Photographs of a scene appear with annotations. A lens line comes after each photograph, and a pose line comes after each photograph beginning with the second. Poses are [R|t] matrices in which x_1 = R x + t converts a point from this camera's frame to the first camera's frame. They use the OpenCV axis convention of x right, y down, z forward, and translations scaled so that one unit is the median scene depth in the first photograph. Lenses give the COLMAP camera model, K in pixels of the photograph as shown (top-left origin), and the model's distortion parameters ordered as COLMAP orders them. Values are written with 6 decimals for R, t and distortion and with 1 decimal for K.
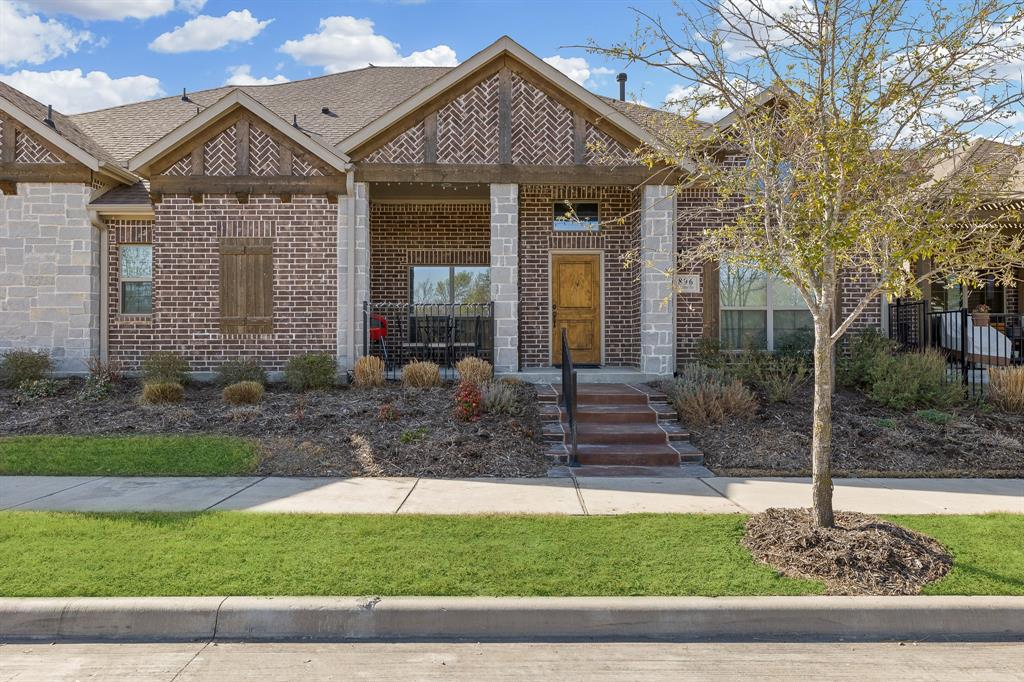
lens RADIAL K [[696.5, 0, 473.4], [0, 696.5, 336.4], [0, 0, 1]] dist [-0.001528, -0.000441]
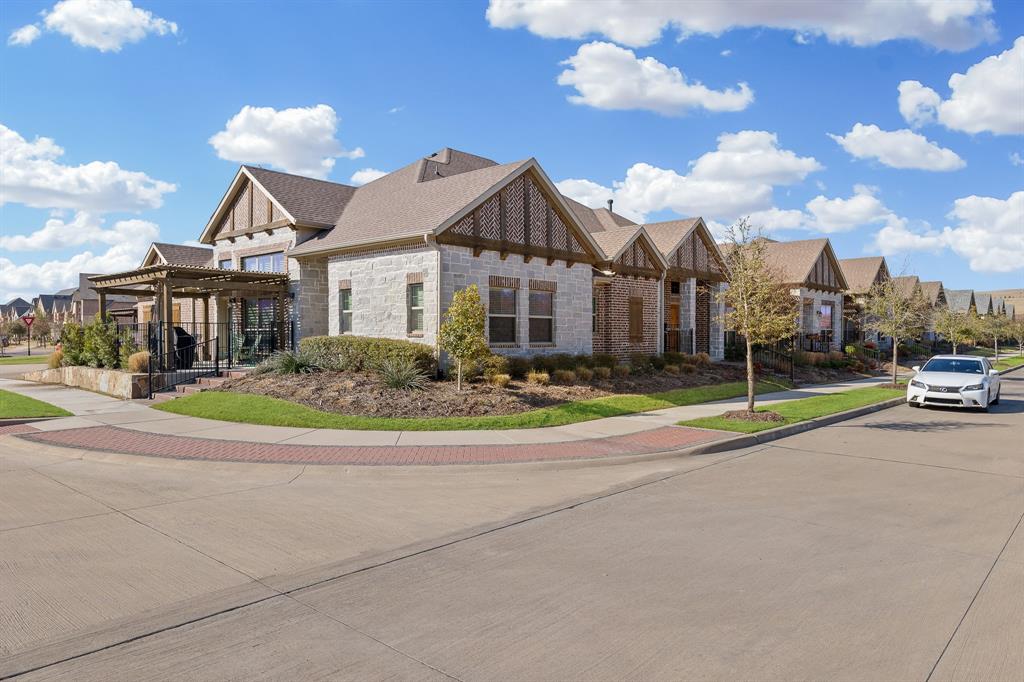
lens RADIAL K [[718.8, 0, 512.9], [0, 718.8, 366.6], [0, 0, 1]] dist [0.003914, 0.001118]
pose [[0.701228, -0.025381, 0.712485, -1.996507], [-0.009618, 0.998938, 0.045051, -0.024501], [-0.712873, -0.038444, 0.700239, -0.233434]]
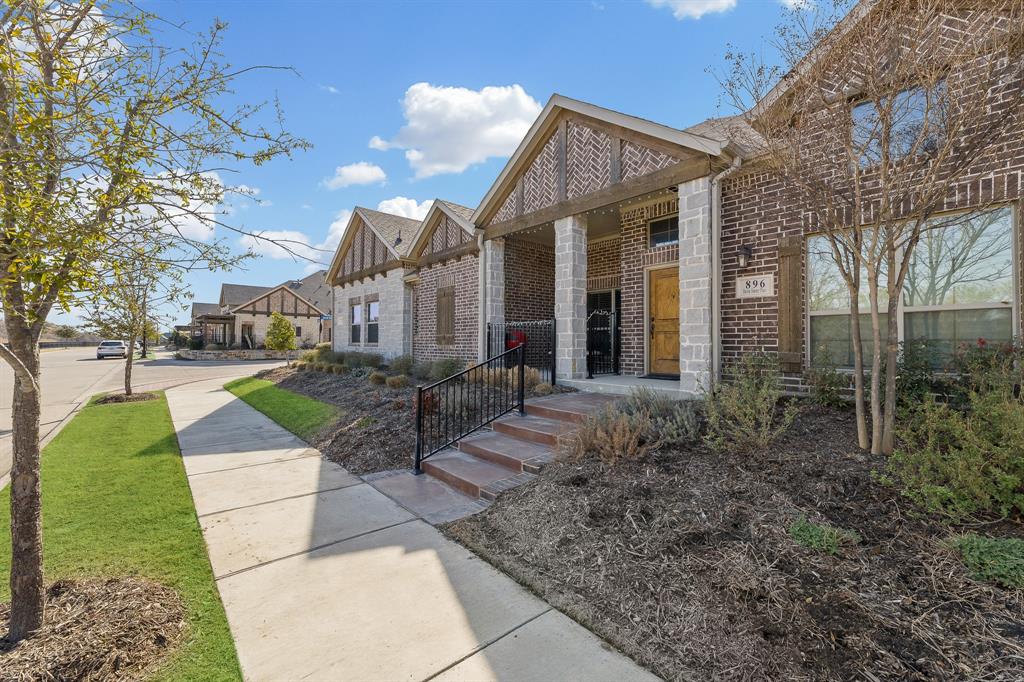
lens RADIAL K [[414.6, 0, 512.8], [0, 414.6, 334.6], [0, 0, 1]] dist [-0.002566, -0.000138]
pose [[0.654108, -0.014584, -0.756261, 0.487311], [0.009733, 0.999894, -0.010864, -0.015414], [0.756339, -0.000255, 0.654180, 0.451631]]
